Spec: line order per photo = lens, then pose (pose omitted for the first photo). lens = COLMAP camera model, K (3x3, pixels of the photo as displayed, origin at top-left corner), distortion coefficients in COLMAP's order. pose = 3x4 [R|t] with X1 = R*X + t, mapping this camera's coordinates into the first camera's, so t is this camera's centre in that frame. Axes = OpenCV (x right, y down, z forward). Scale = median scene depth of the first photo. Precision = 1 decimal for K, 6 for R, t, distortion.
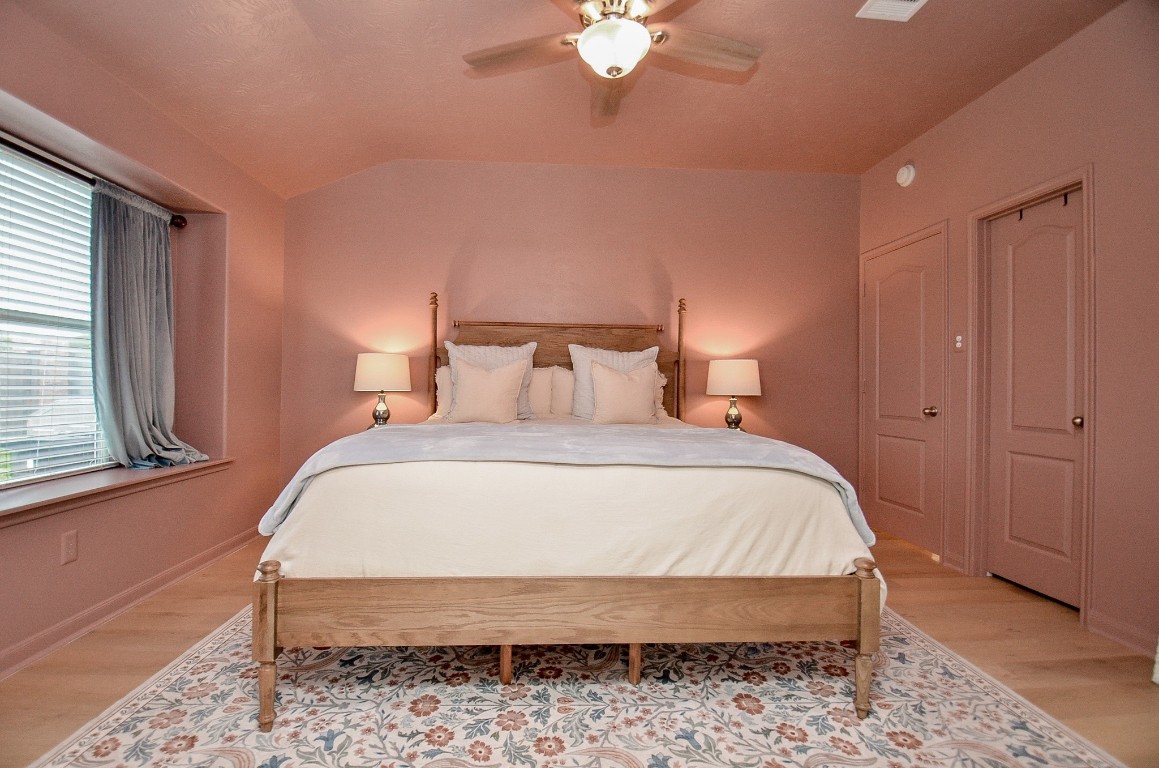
lens RADIAL K [[510.4, 0, 568.8], [0, 510.4, 375.5], [0, 0, 1]] dist [0.001797, -0.015681]
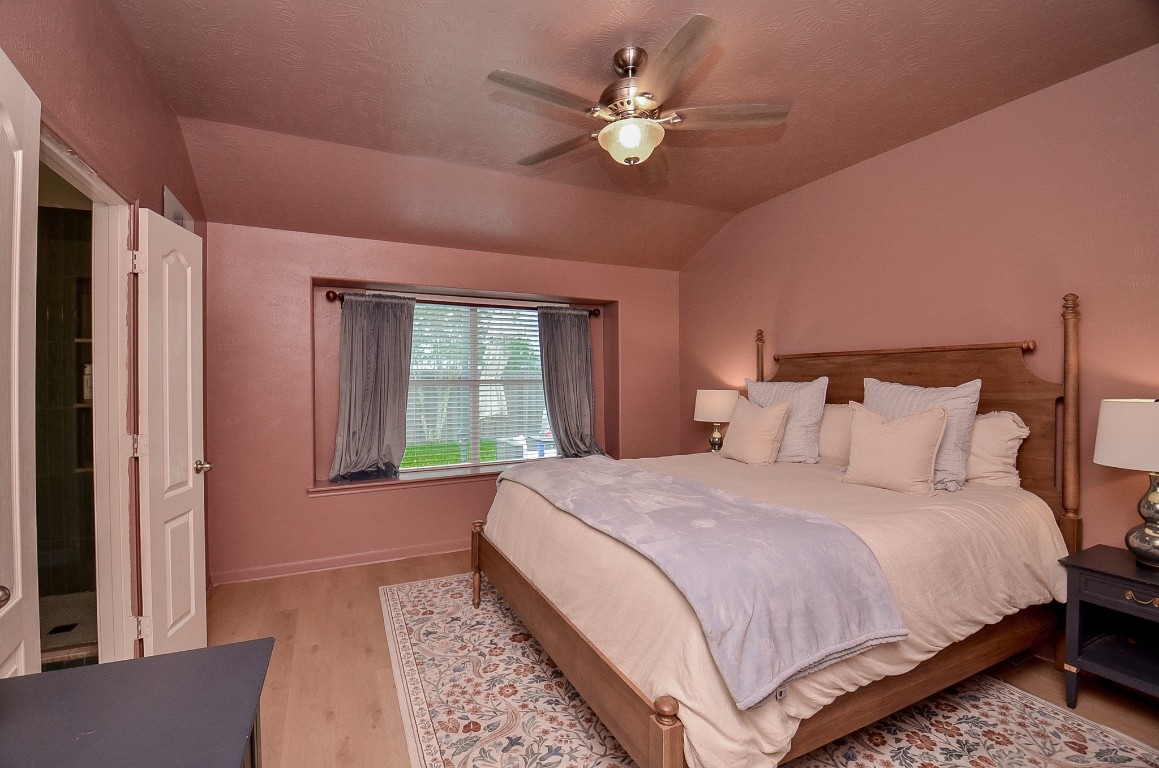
lens RADIAL K [[505.1, 0, 578.9], [0, 505.1, 377.9], [0, 0, 1]] dist [0.002156, -0.012216]
pose [[0.398181, -0.016986, -0.917149, 0.869832], [0.025754, 0.999641, -0.007333, -0.103856], [0.916945, -0.020701, 0.398476, 0.382977]]
